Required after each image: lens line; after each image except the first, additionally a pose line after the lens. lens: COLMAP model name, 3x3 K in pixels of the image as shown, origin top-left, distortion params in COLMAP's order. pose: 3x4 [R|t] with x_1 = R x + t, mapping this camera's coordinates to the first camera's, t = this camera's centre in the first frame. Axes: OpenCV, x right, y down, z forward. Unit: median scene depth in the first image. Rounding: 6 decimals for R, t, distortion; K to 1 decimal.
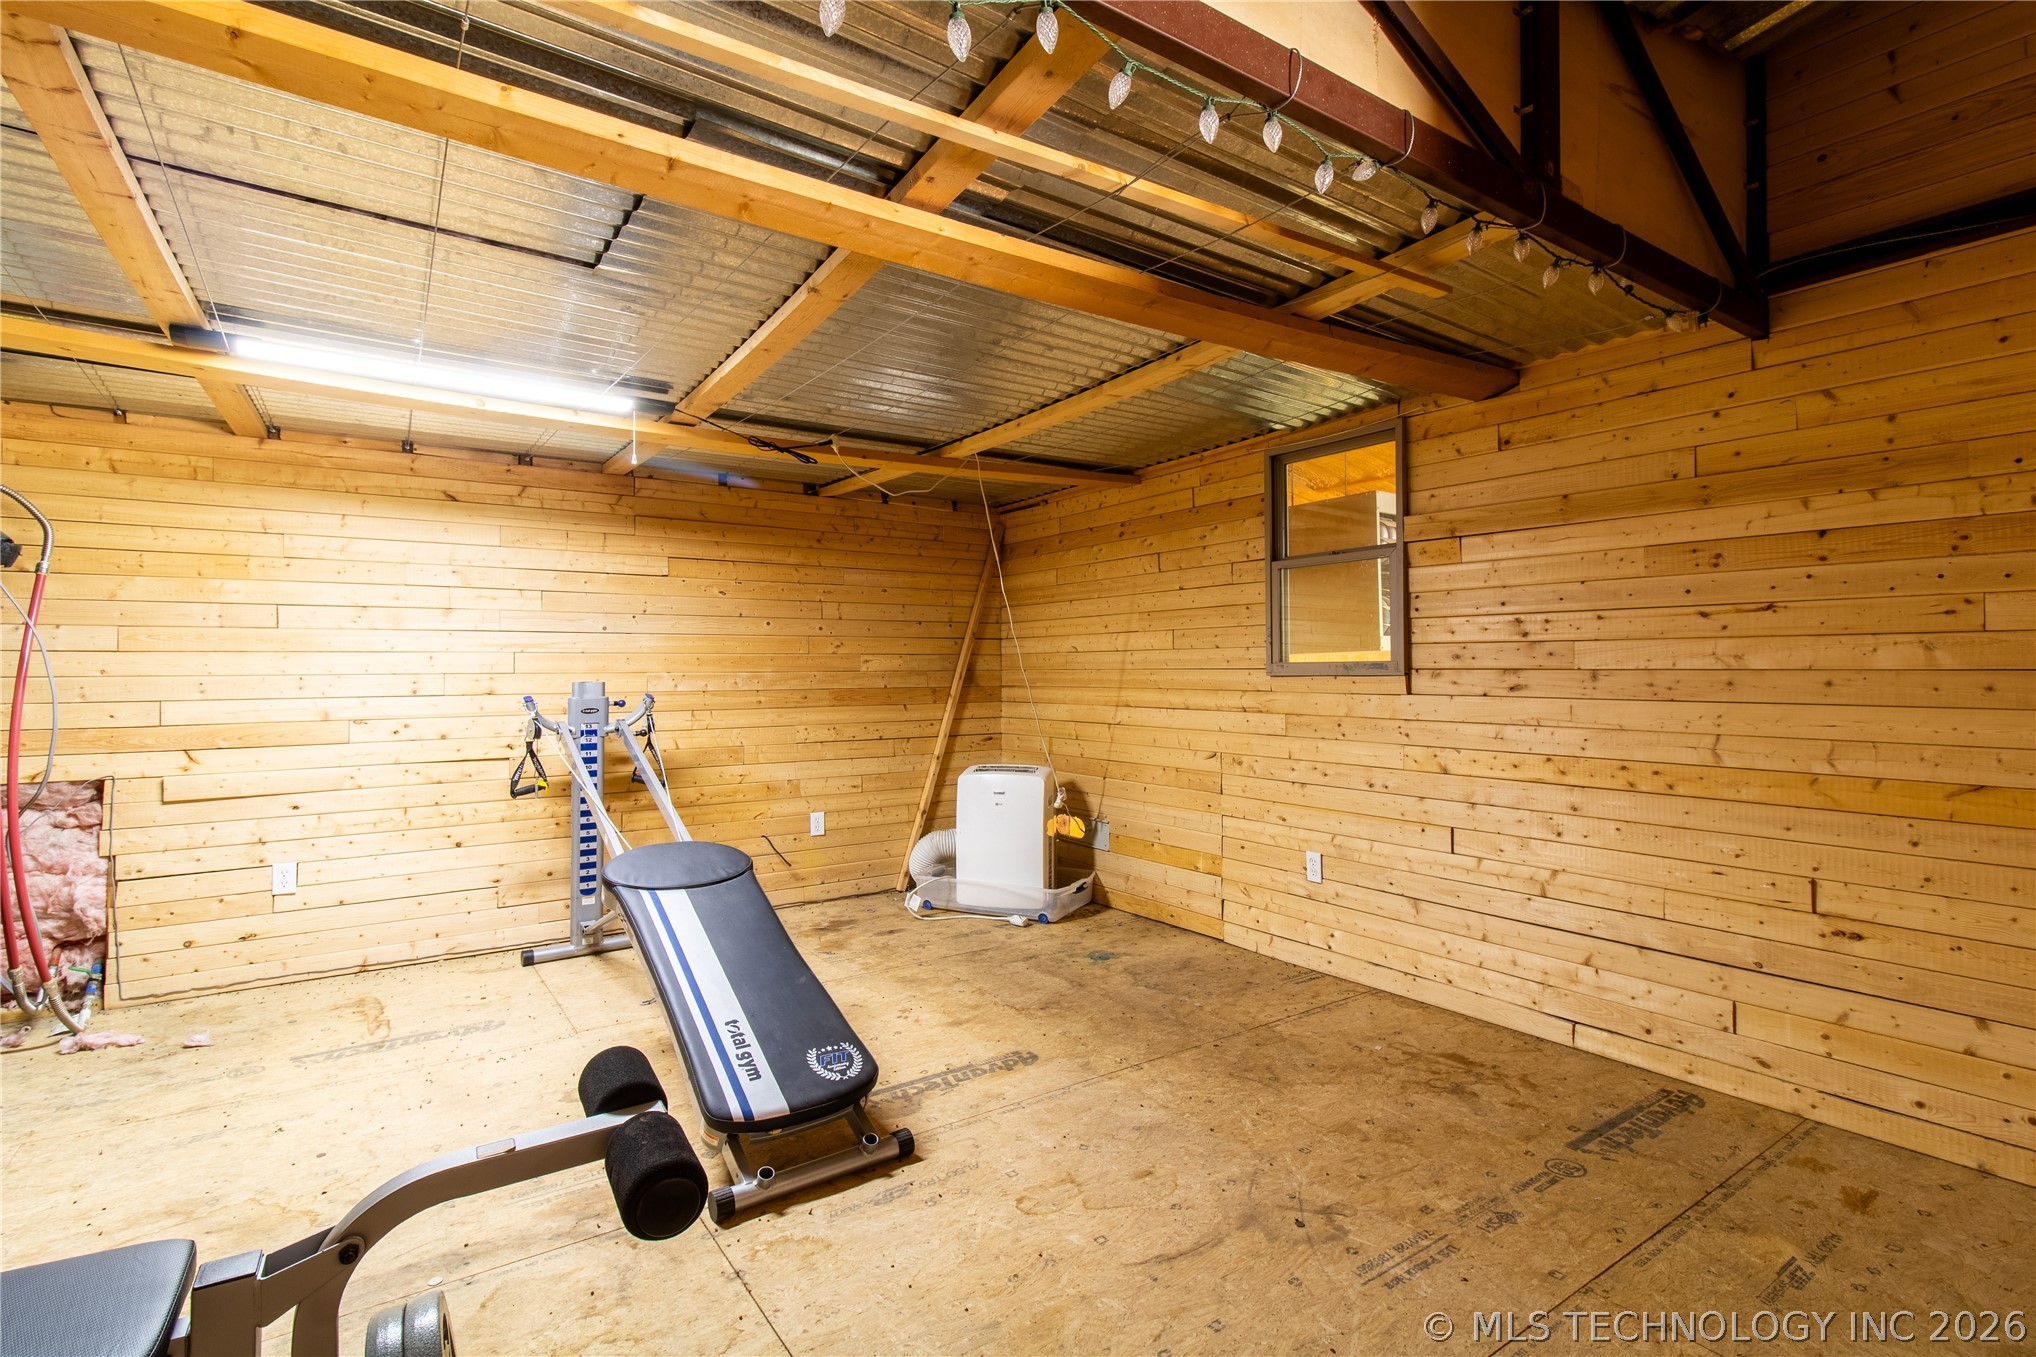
lens RADIAL K [[920.5, 0, 1048.6], [0, 920.5, 667.8], [0, 0, 1]] dist [-0.000108, 0.000144]
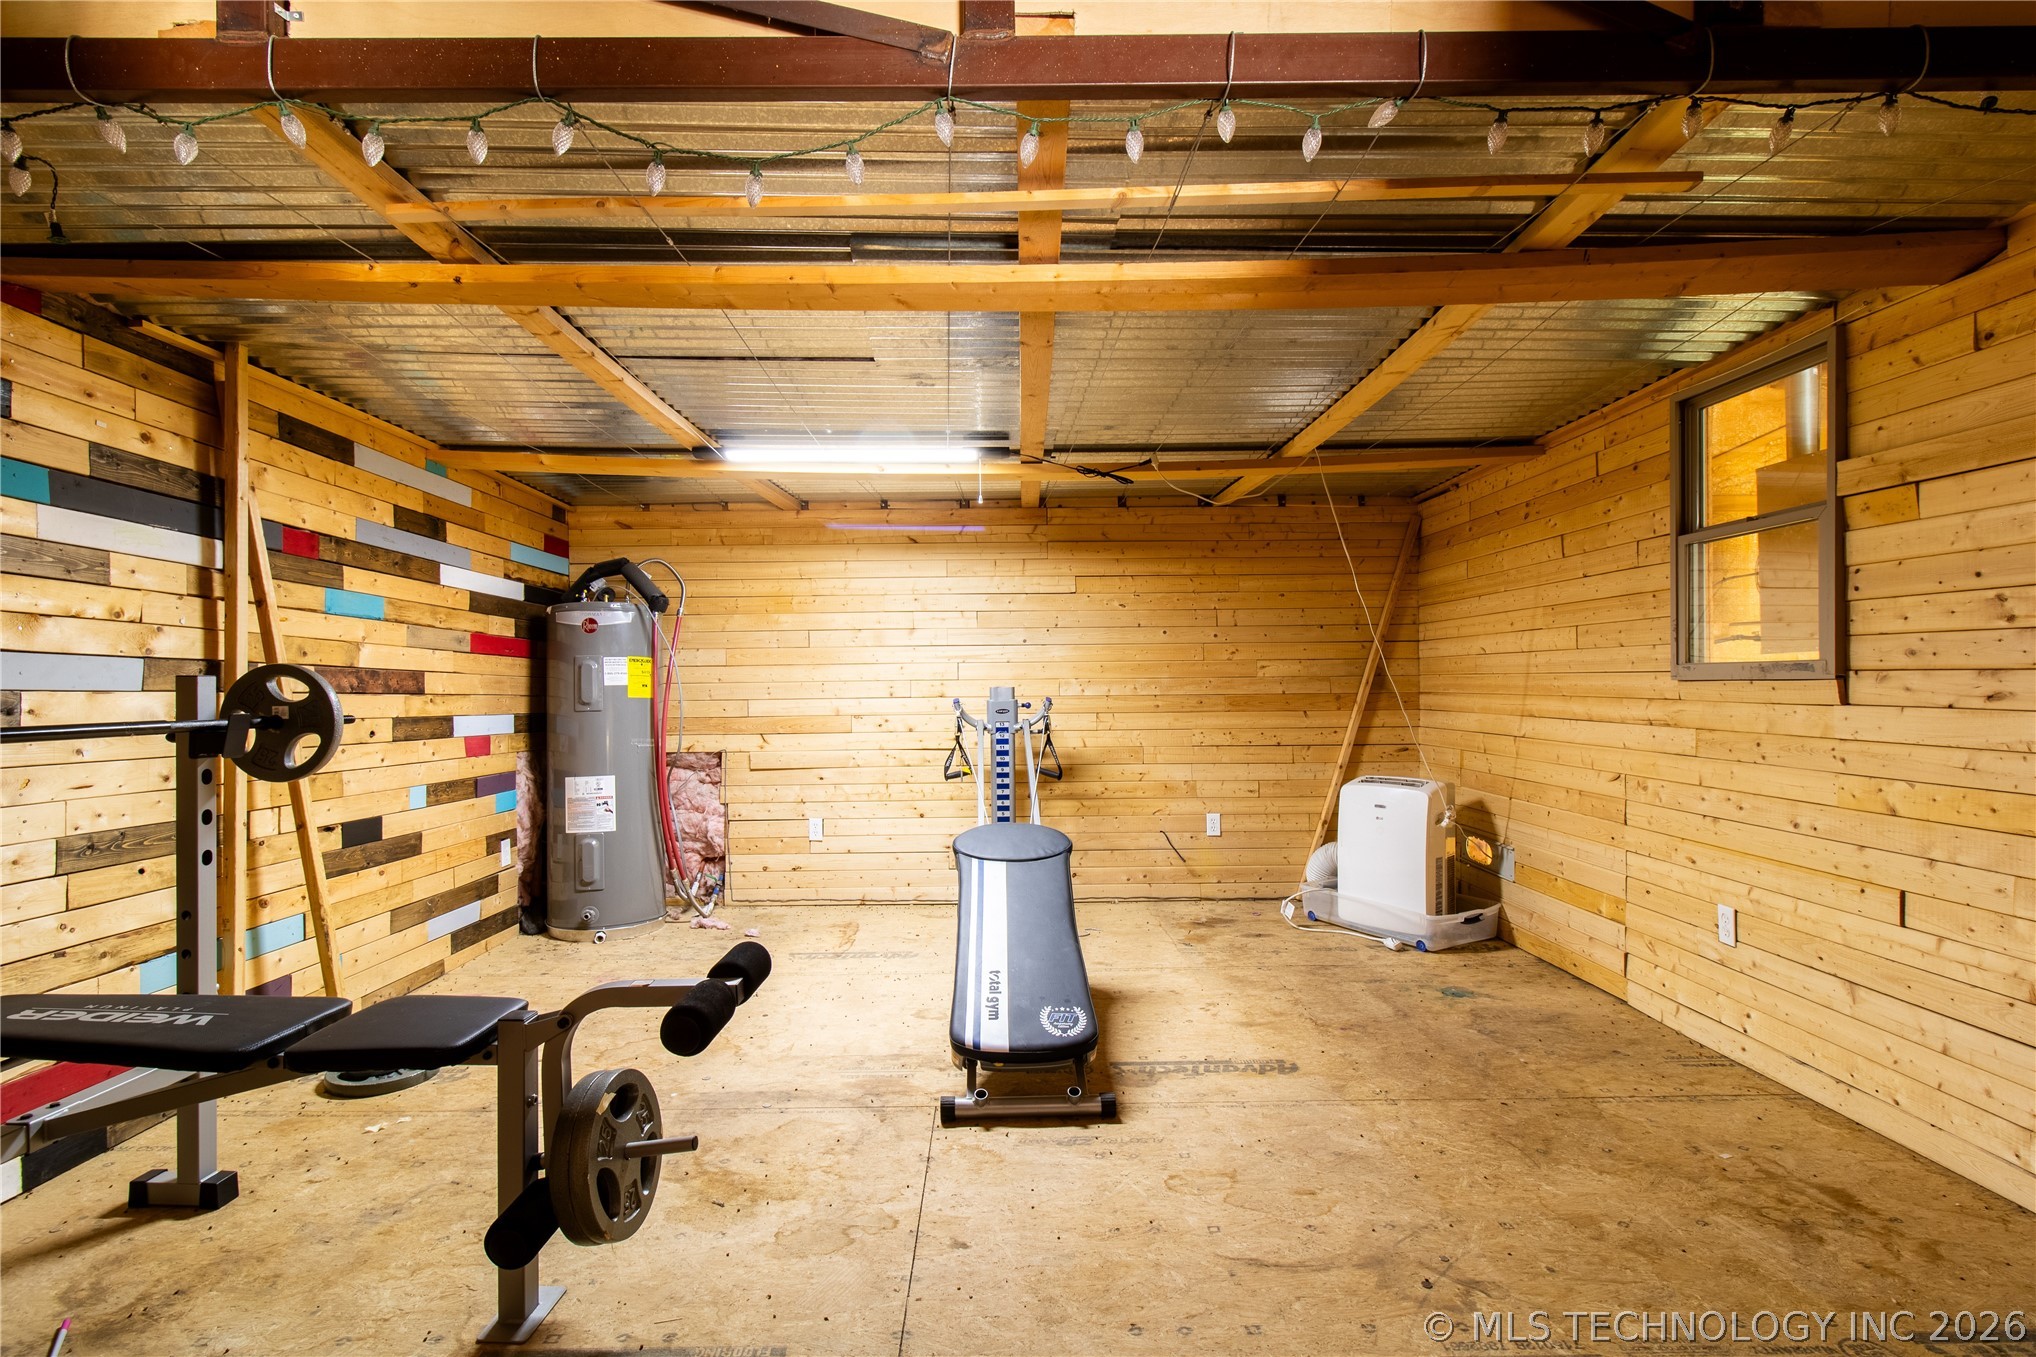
lens RADIAL K [[925.9, 0, 1006.2], [0, 925.9, 700.3], [0, 0, 1]] dist [-0.000293, 0.000221]
pose [[0.831467, 0.009246, -0.555498, 0.193310], [0.006453, 0.999633, 0.026297, 0.001196], [0.555537, -0.025450, 0.831102, 0.012196]]
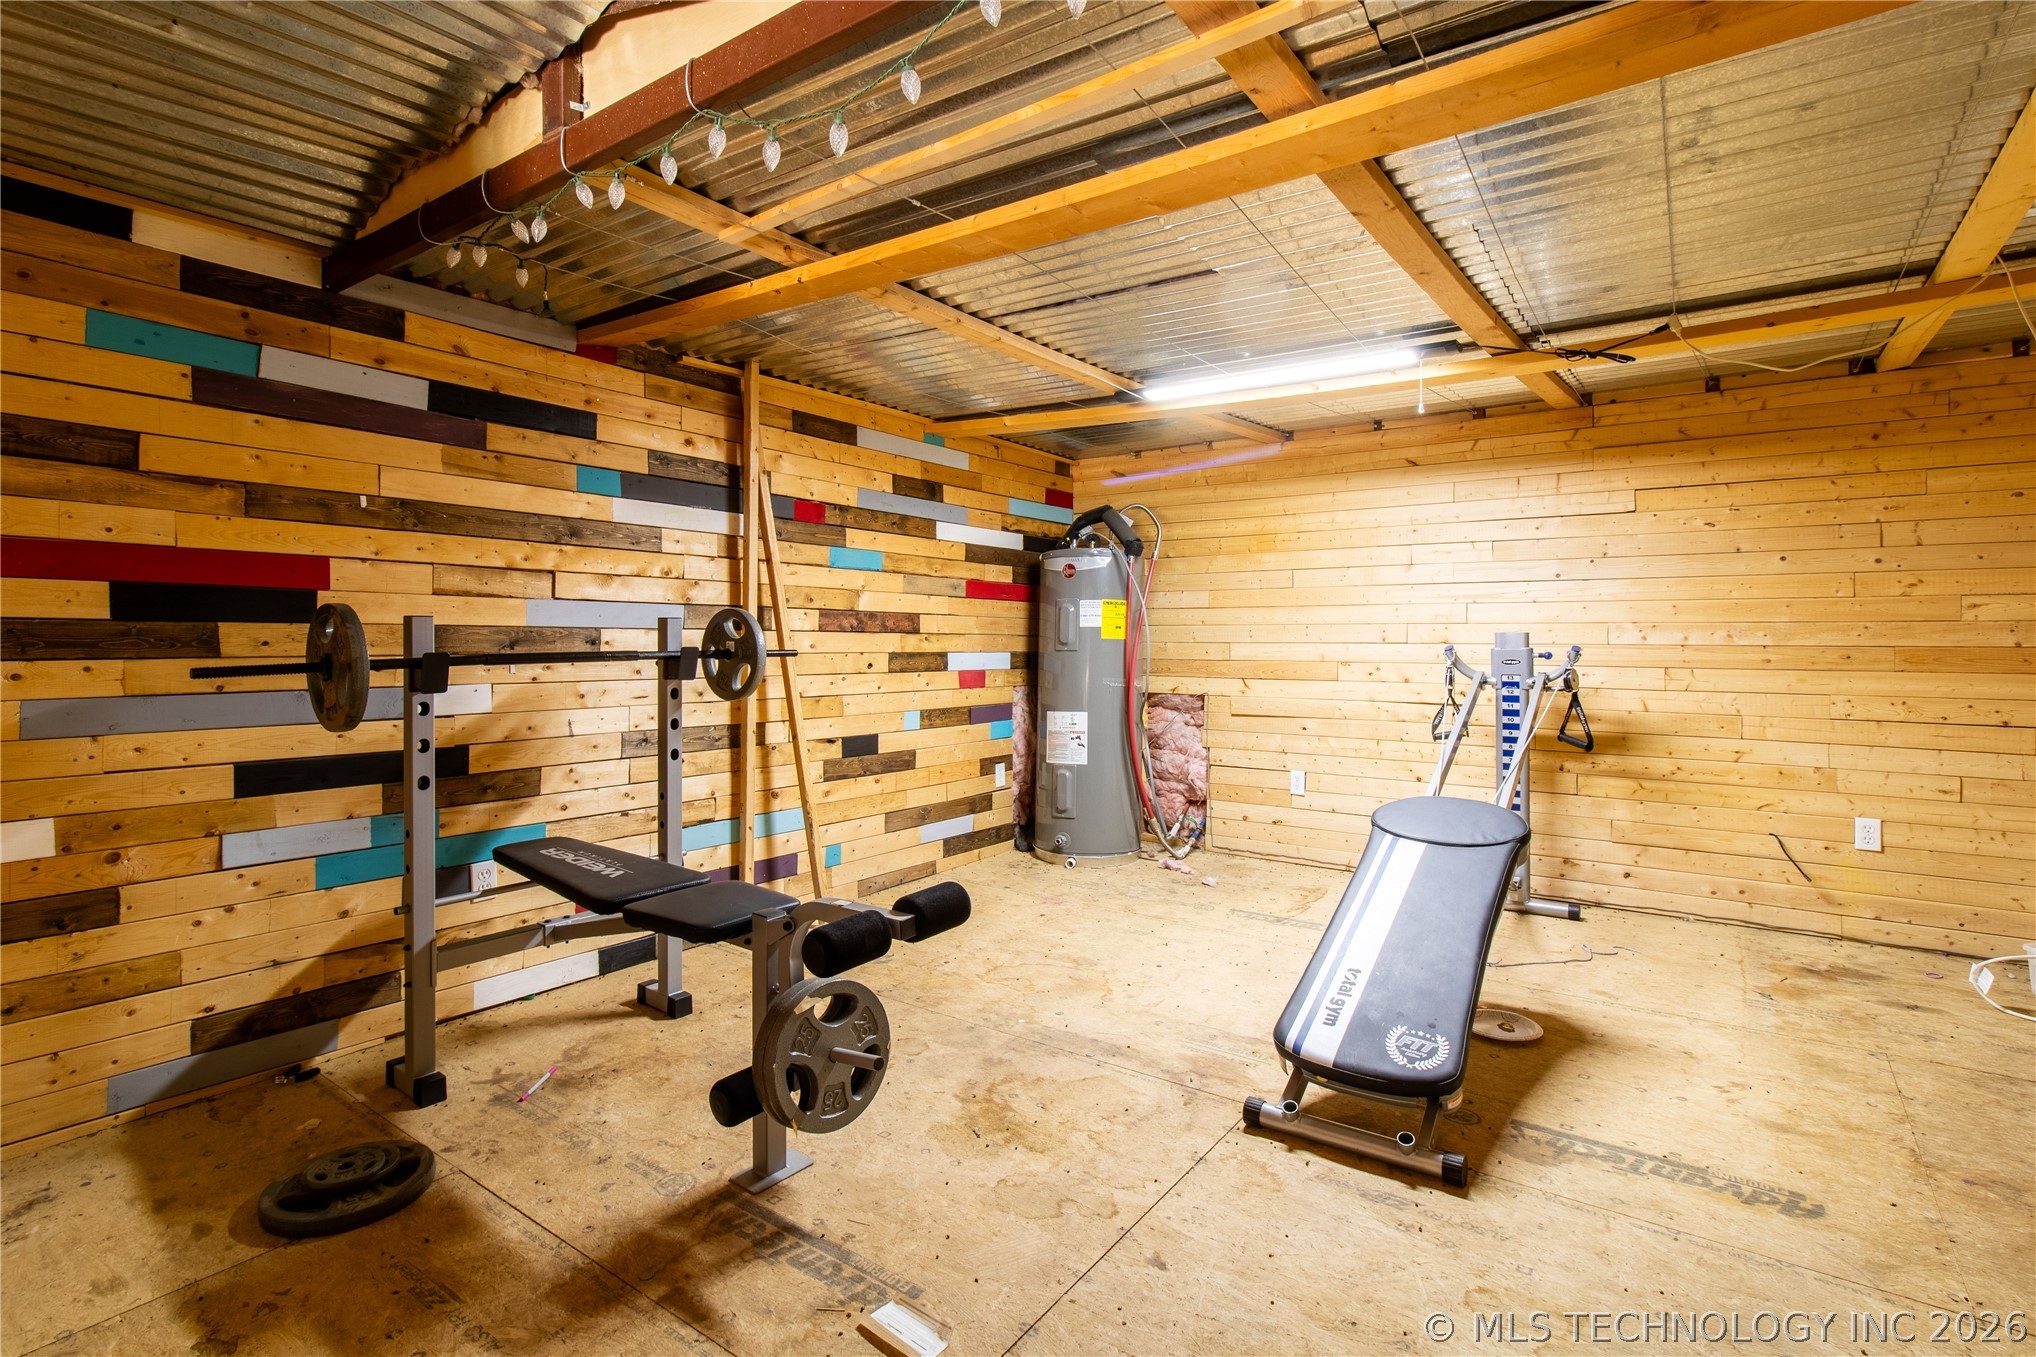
lens RADIAL K [[944.8, 0, 1008.3], [0, 944.8, 651.0], [0, 0, 1]] dist [0.000303, 0.000206]
pose [[0.361909, 0.028196, -0.931787, 0.274643], [0.003921, 0.999488, 0.031768, 0.001519], [0.932205, -0.015150, 0.361613, 0.164174]]
